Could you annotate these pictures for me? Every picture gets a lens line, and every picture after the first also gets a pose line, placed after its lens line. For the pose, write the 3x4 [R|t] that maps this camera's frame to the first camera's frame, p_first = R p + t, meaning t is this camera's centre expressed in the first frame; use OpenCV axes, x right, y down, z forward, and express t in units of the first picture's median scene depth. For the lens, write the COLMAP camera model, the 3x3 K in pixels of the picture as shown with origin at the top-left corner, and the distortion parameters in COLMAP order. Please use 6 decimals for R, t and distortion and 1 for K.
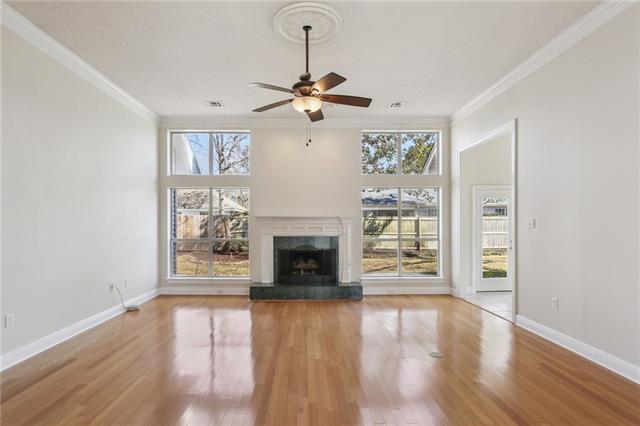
lens RADIAL K [[334.9, 0, 315.8], [0, 334.9, 226.5], [0, 0, 1]] dist [-0.027489, 0.000032]
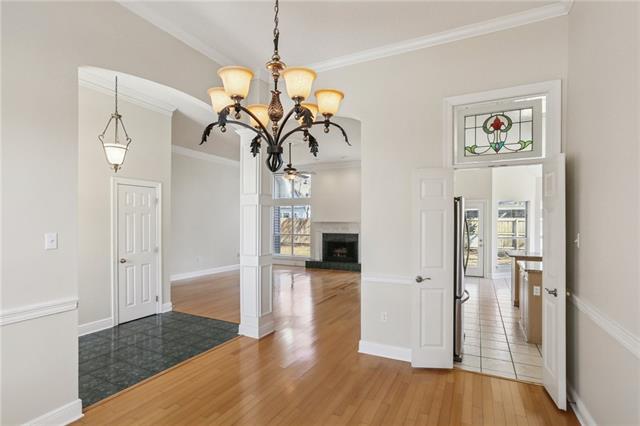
lens RADIAL K [[319.6, 0, 323.1], [0, 319.6, 225.0], [0, 0, 1]] dist [-0.002948, -0.000307]
pose [[0.888512, 0.006524, -0.458808, 0.627738], [-0.005460, 0.999978, 0.003646, -0.018490], [0.458822, -0.000734, 0.888528, -0.459974]]
